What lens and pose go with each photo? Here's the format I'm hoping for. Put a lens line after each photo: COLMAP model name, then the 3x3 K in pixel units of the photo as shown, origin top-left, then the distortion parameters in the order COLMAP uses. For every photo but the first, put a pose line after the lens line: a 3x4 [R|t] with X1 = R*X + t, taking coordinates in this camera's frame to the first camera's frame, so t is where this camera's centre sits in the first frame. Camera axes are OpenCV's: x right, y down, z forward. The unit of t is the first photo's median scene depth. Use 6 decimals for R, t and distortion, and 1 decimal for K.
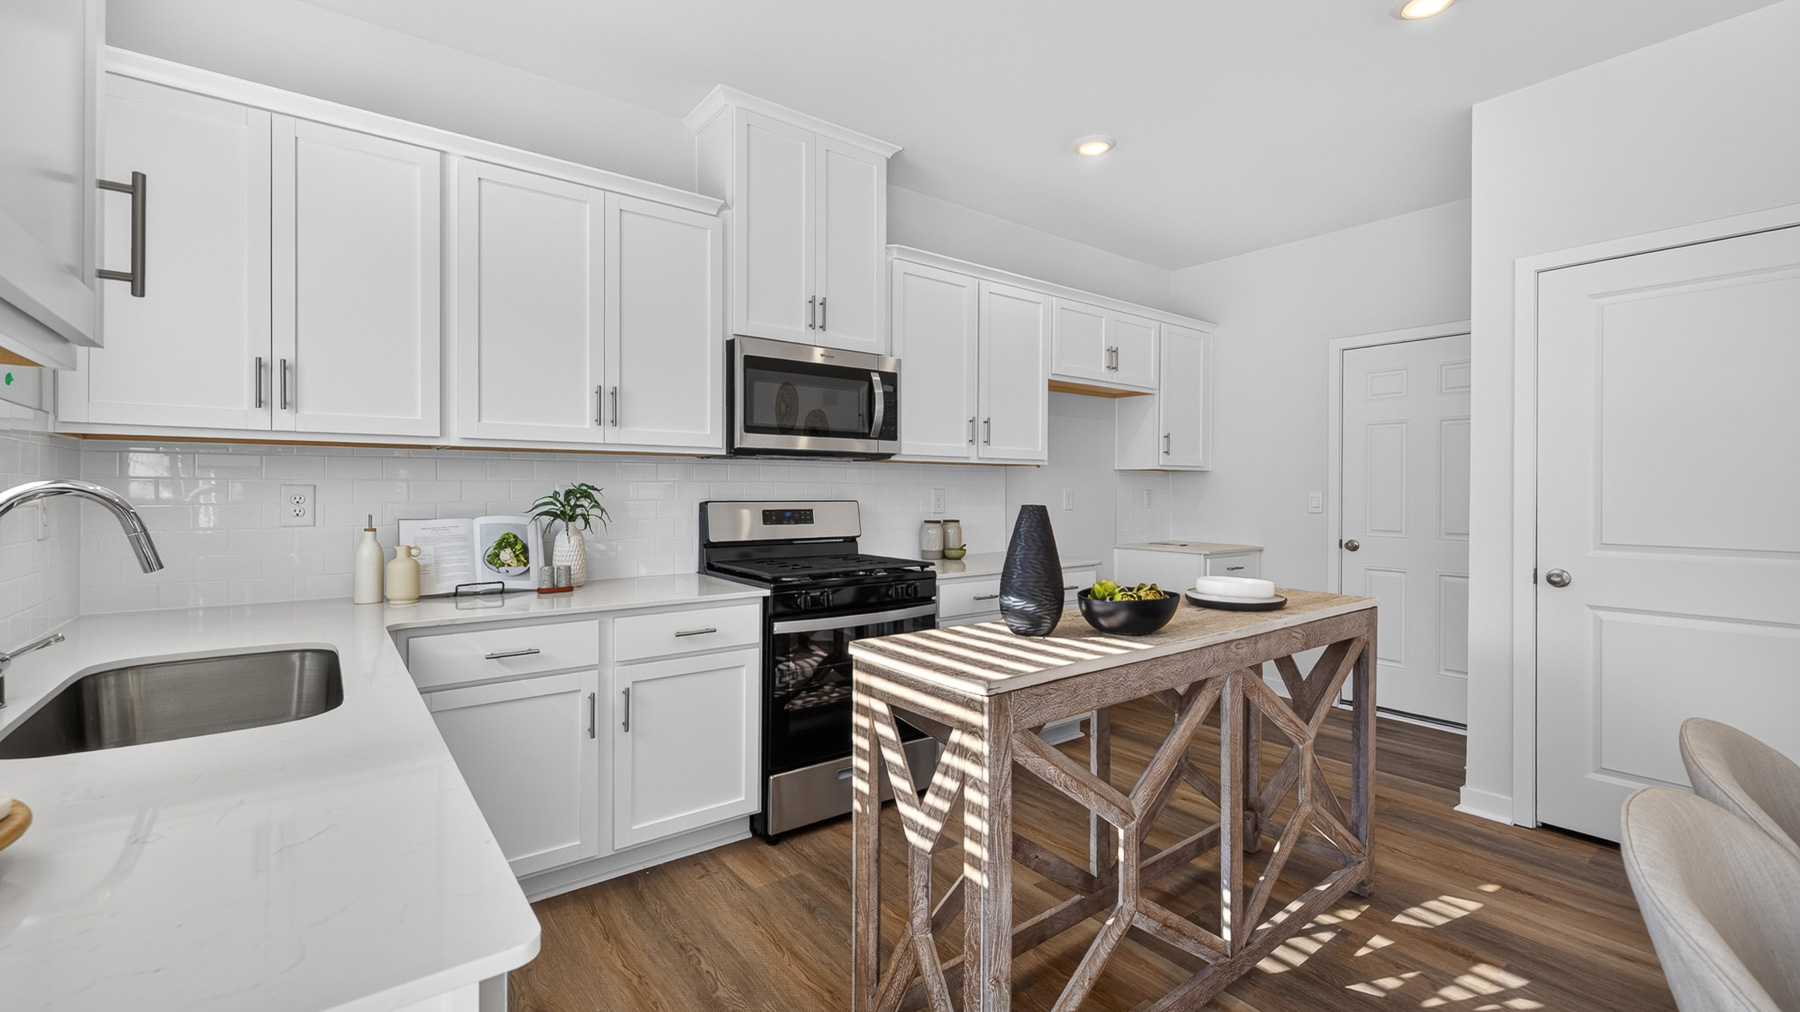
lens RADIAL K [[753.1, 0, 889.0], [0, 753.1, 490.4], [0, 0, 1]] dist [0.001160, -0.000146]
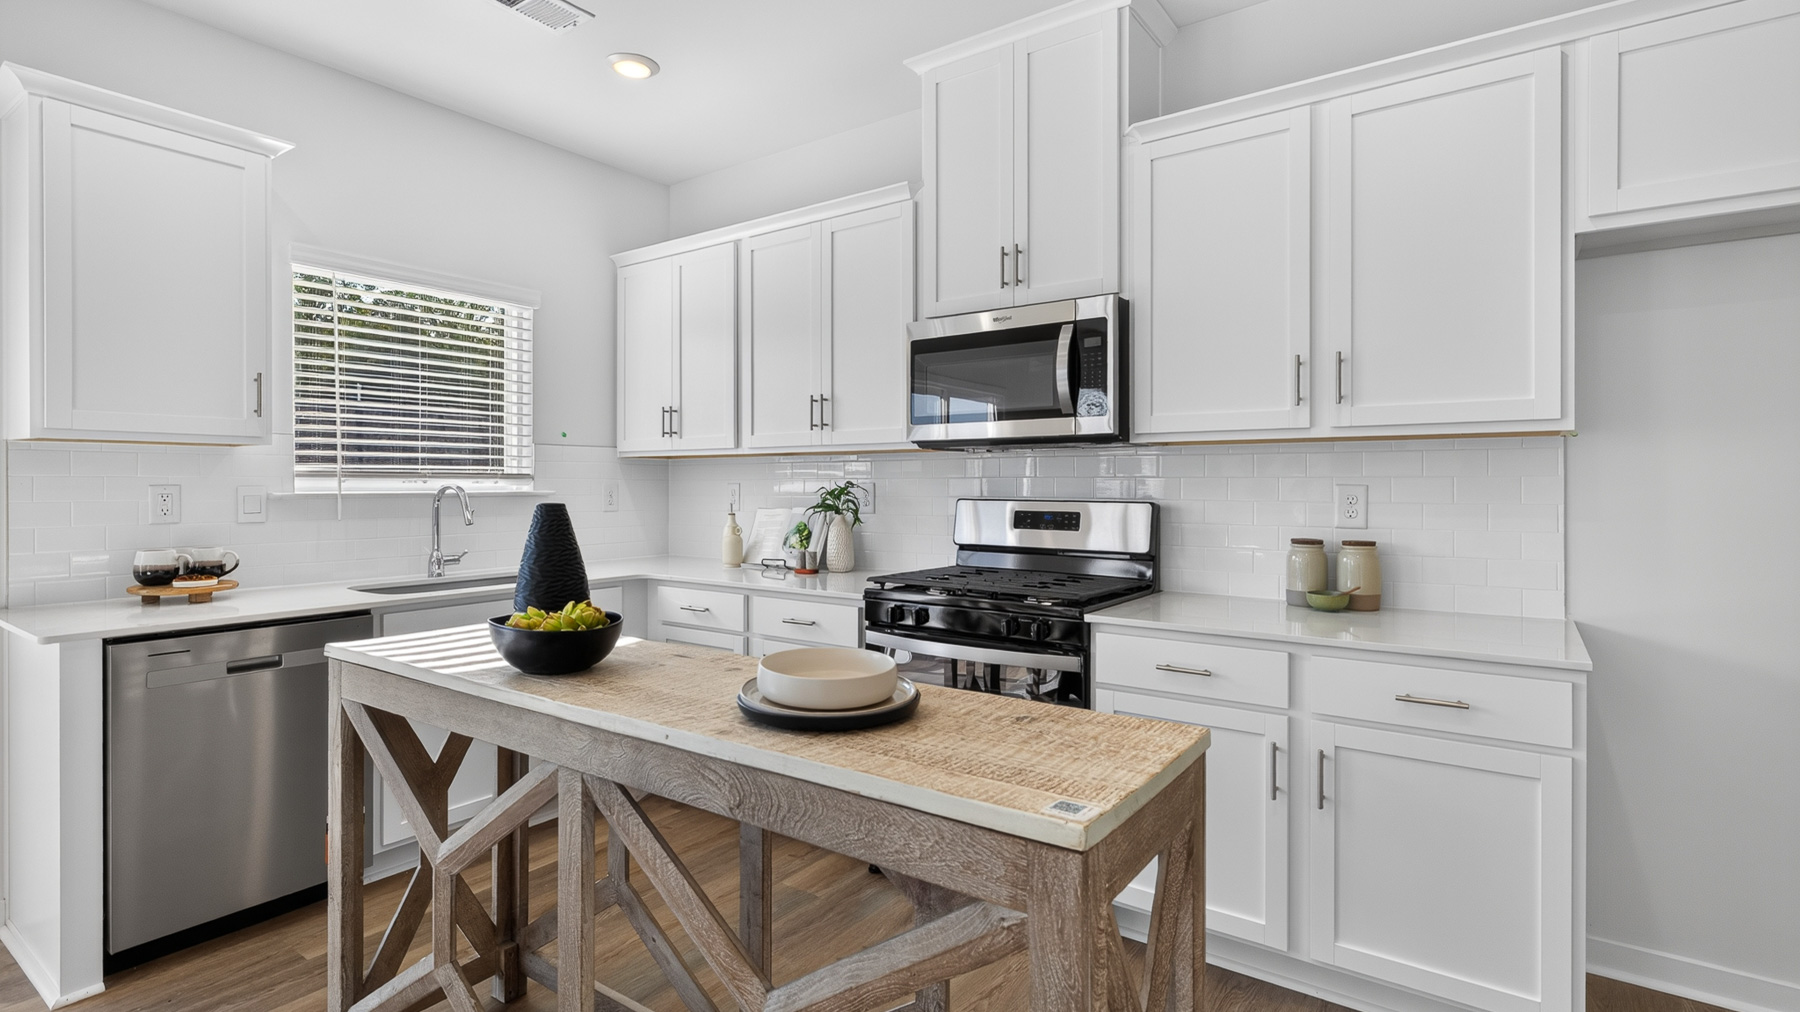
lens RADIAL K [[902.4, 0, 860.7], [0, 902.4, 477.1], [0, 0, 1]] dist [0.021437, -0.000569]
pose [[0.260467, -0.010656, -0.965424, 0.791770], [-0.002205, 0.999930, -0.011632, 0.000691], [0.965480, 0.005159, 0.260425, 0.598470]]
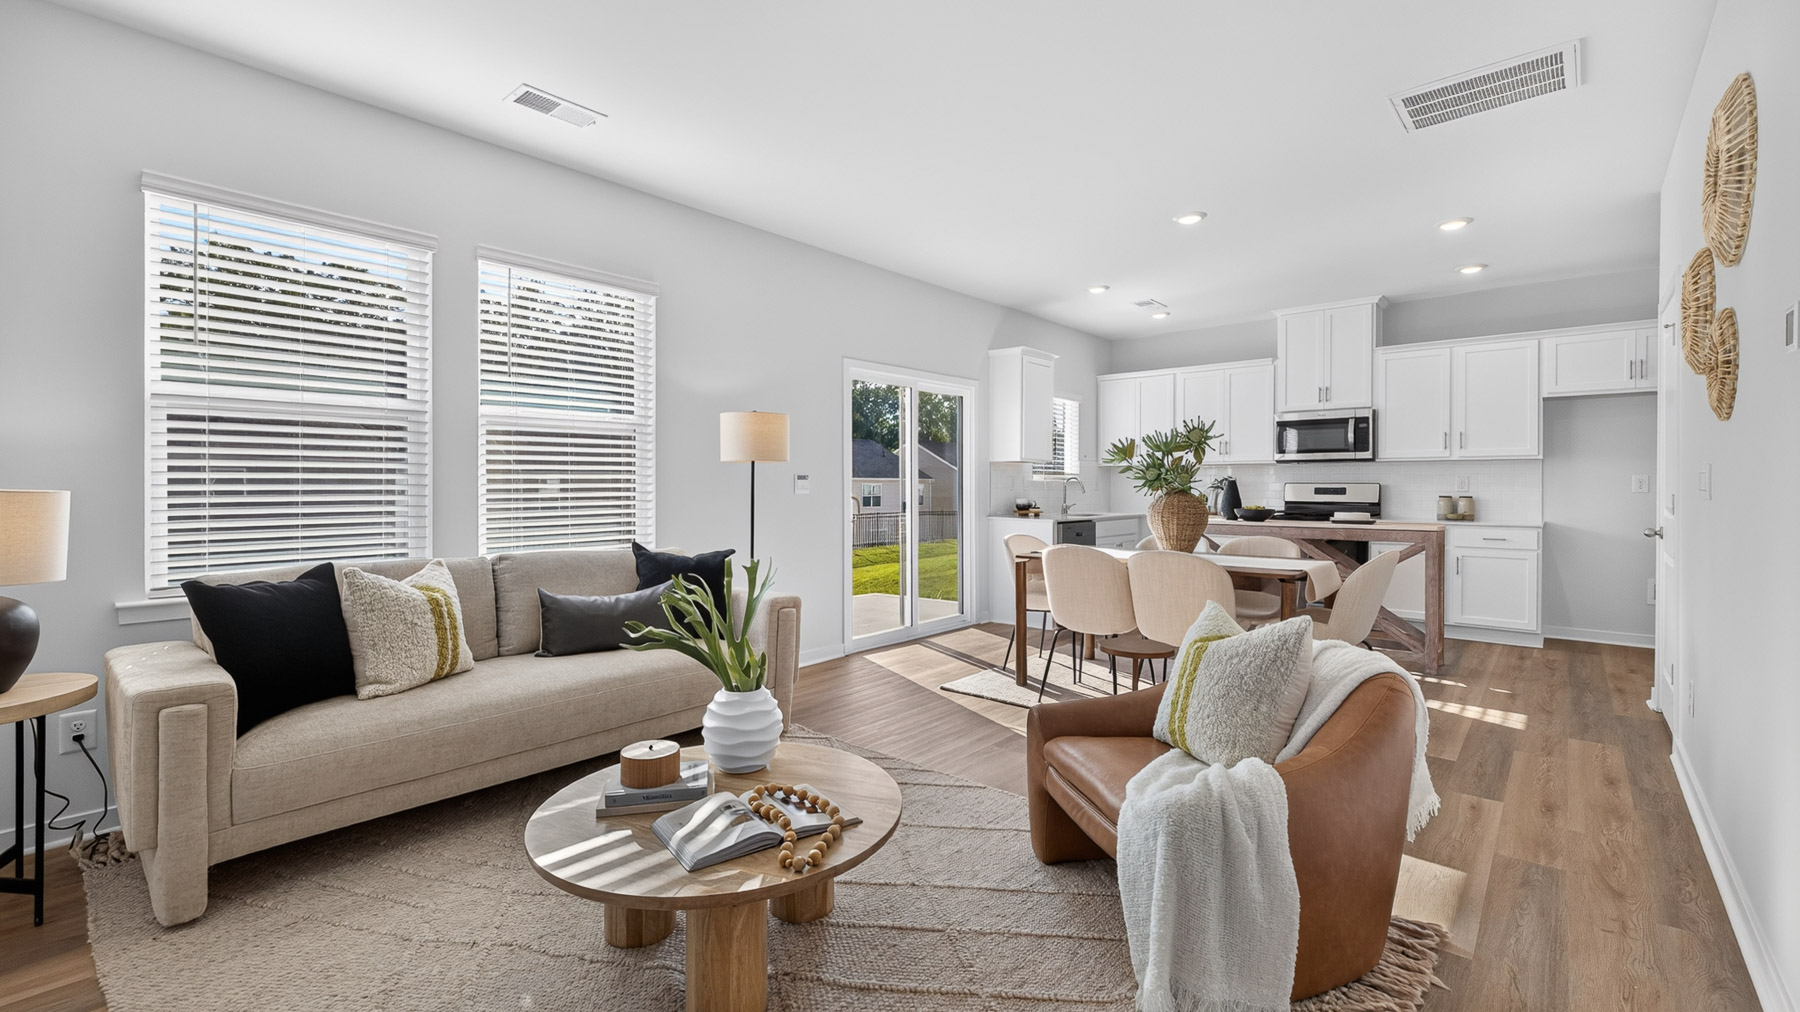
lens RADIAL K [[740.8, 0, 890.7], [0, 740.8, 487.2], [0, 0, 1]] dist [-0.000642, -0.000960]
pose [[0.177630, -0.001680, -0.984096, 1.751741], [-0.005546, 0.999981, -0.002708, 0.039319], [0.984082, 0.005939, 0.177617, -0.574729]]
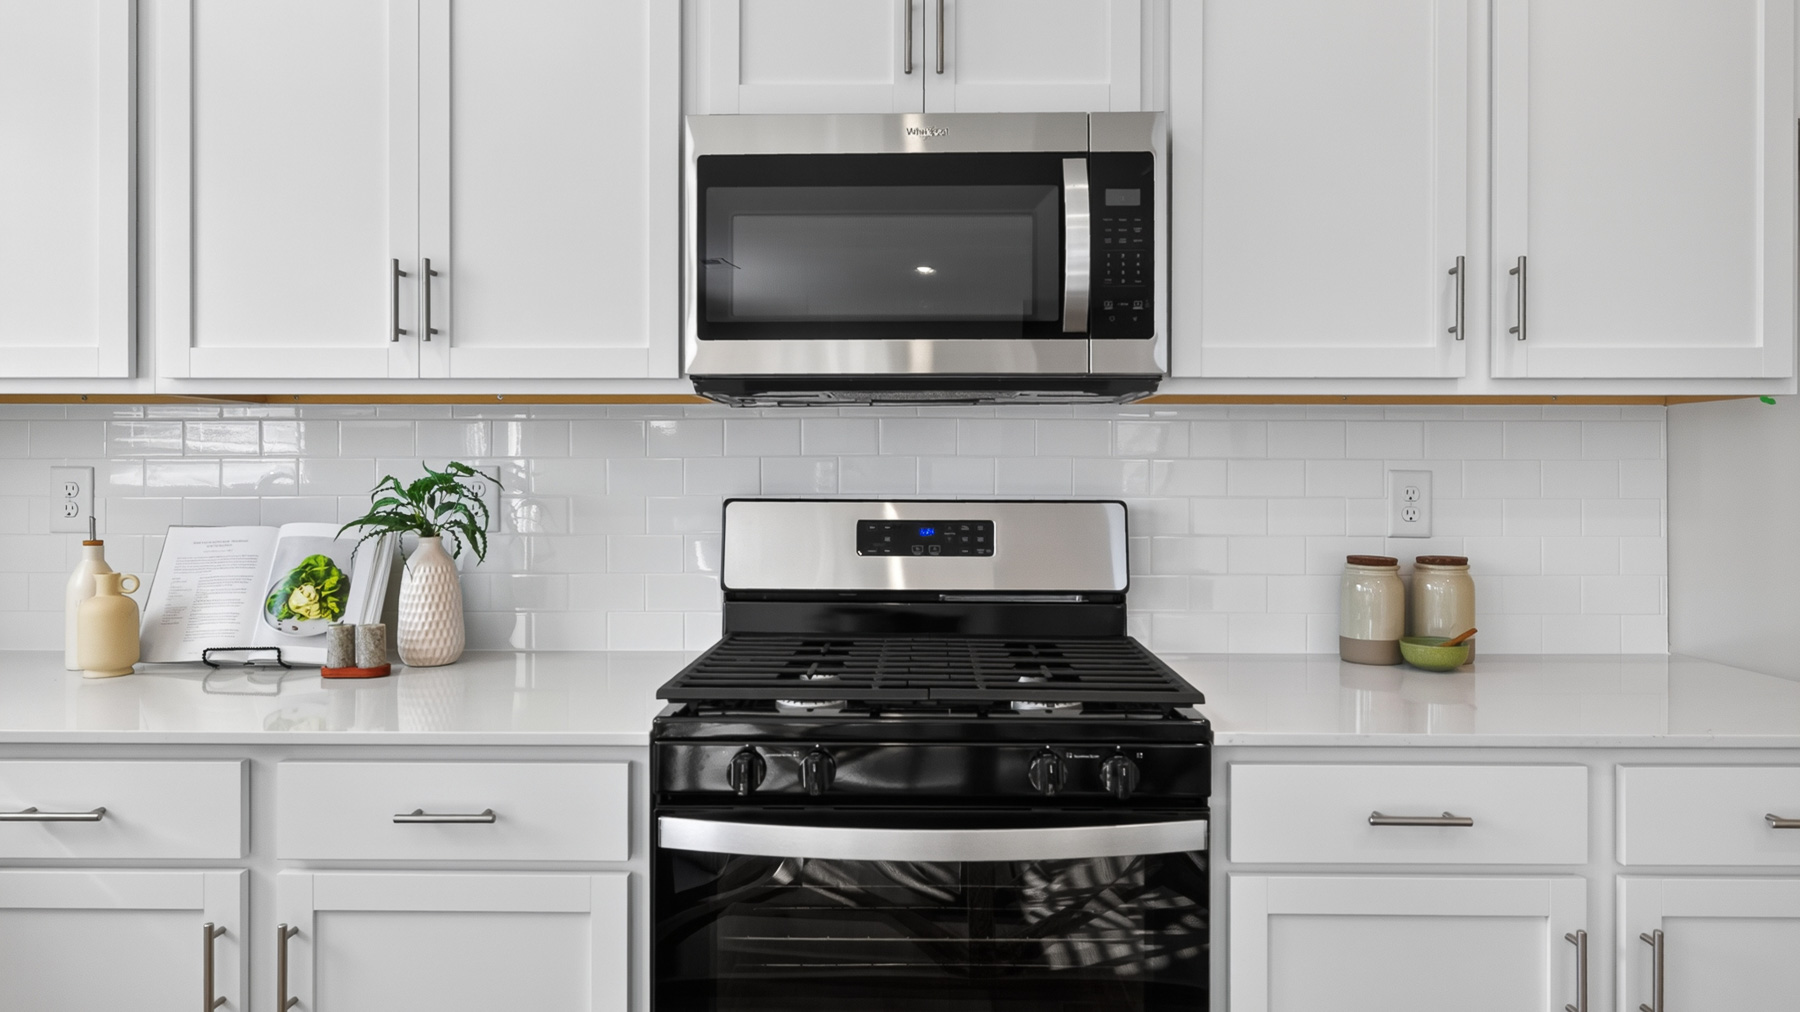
lens RADIAL K [[1142.6, 0, 884.5], [0, 1142.6, 463.4], [0, 0, 1]] dist [-0.007177, 0.007441]
pose [[0.791863, 0.000384, -0.610699, 0.256223], [-0.000186, 1.000000, 0.000387, -0.007174], [0.610699, -0.000193, 0.791863, 0.511635]]
